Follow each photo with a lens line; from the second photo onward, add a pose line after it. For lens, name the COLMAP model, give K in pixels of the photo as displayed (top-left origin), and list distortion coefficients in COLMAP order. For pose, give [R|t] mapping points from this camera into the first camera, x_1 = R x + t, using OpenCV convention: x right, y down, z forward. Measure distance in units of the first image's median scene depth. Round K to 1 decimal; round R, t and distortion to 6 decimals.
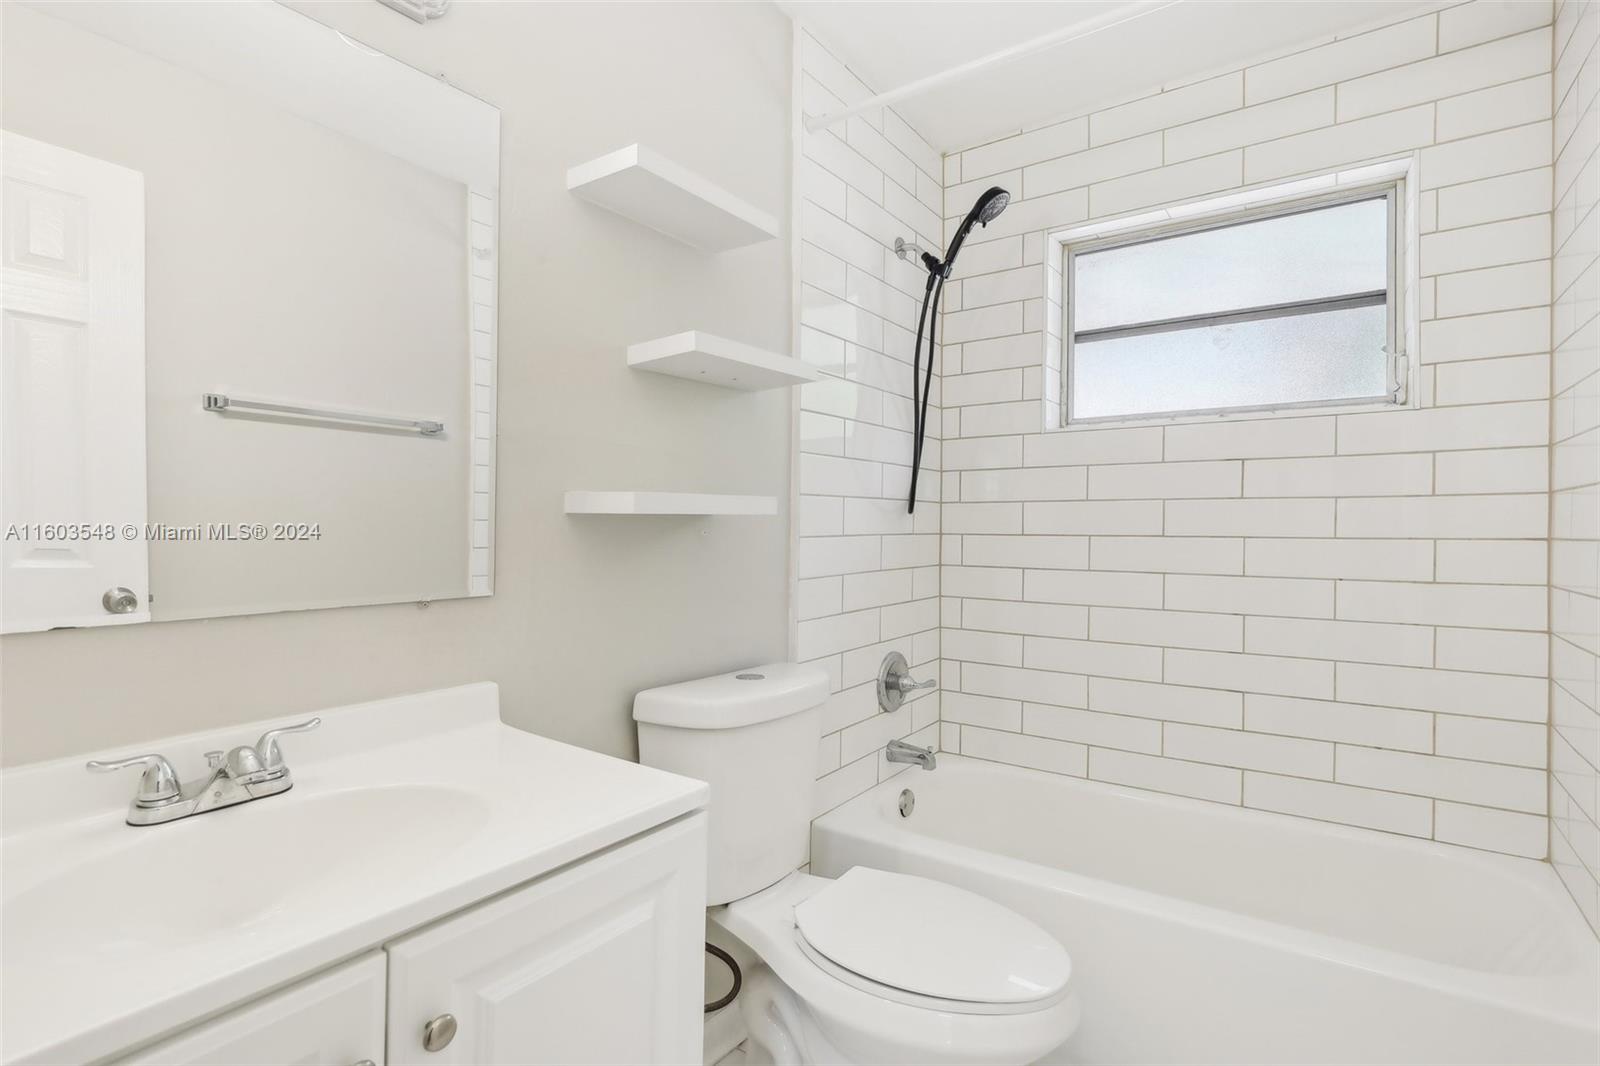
lens RADIAL K [[751.6, 0, 814.9], [0, 751.6, 543.1], [0, 0, 1]] dist [-0.036219, 0.006638]
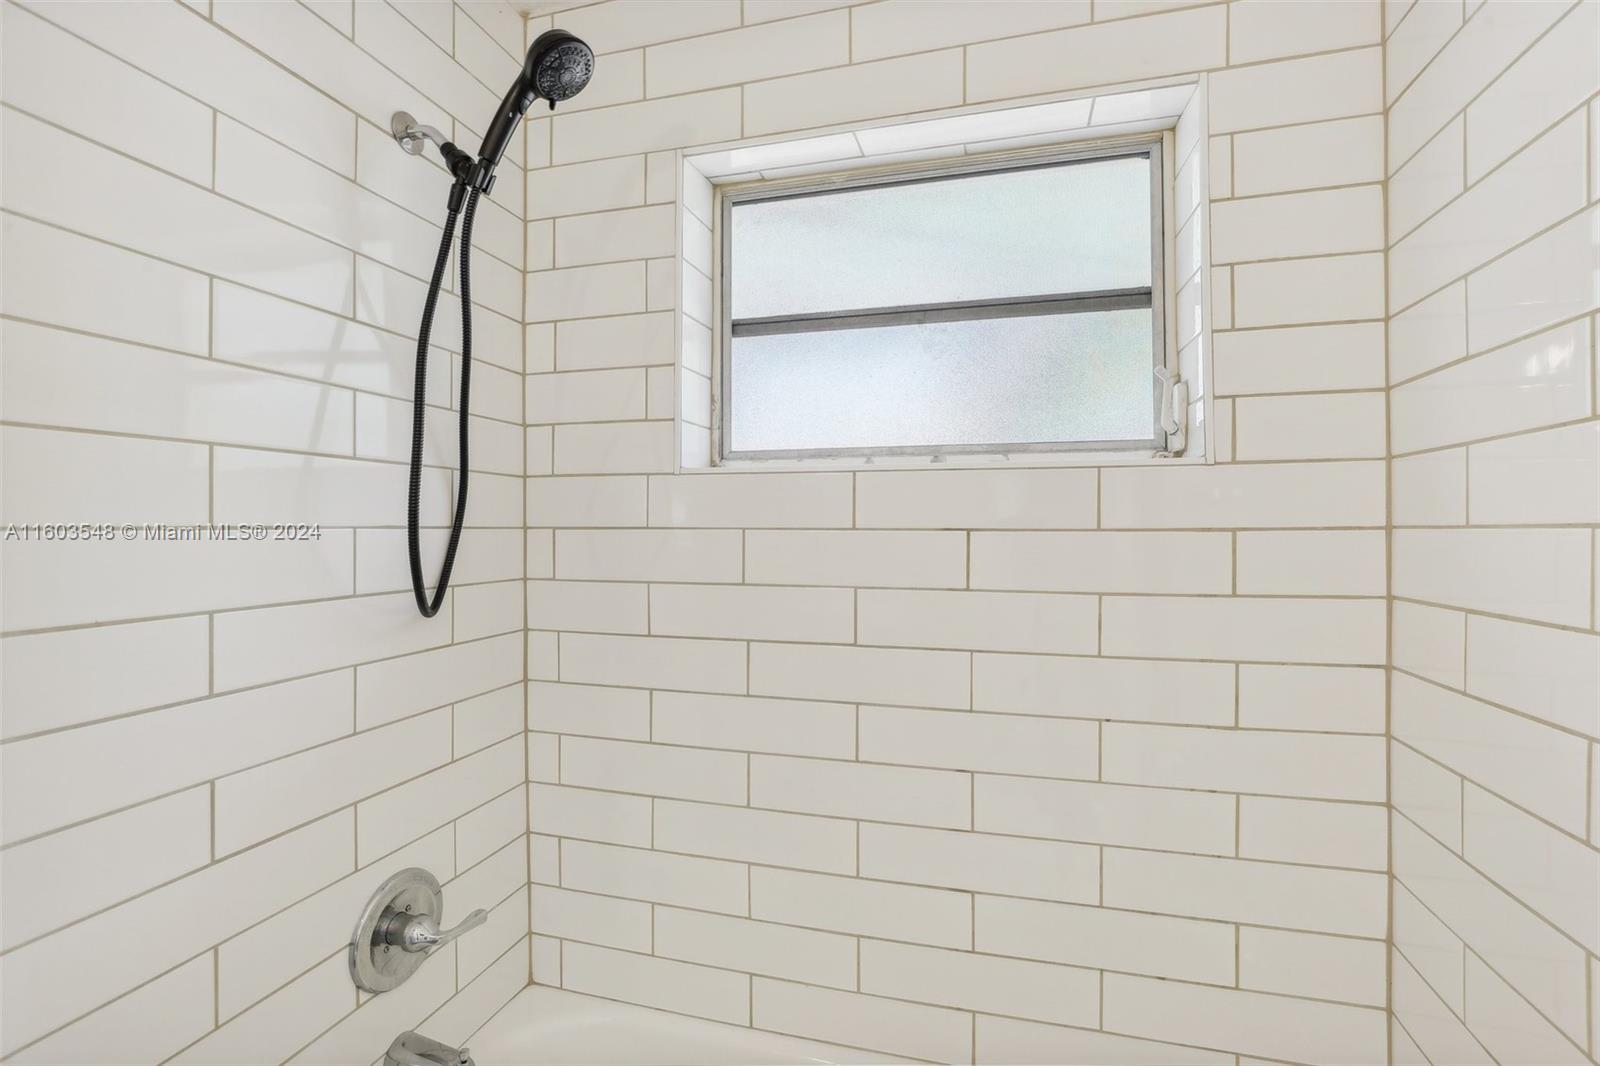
lens RADIAL K [[751.6, 0, 811.8], [0, 751.6, 529.5], [0, 0, 1]] dist [-0.036219, 0.006638]
pose [[0.937888, 0.002141, 0.346930, 0.212015], [0.009618, 0.999436, -0.032170, -0.087615], [-0.346803, 0.033508, 0.937339, 0.415142]]
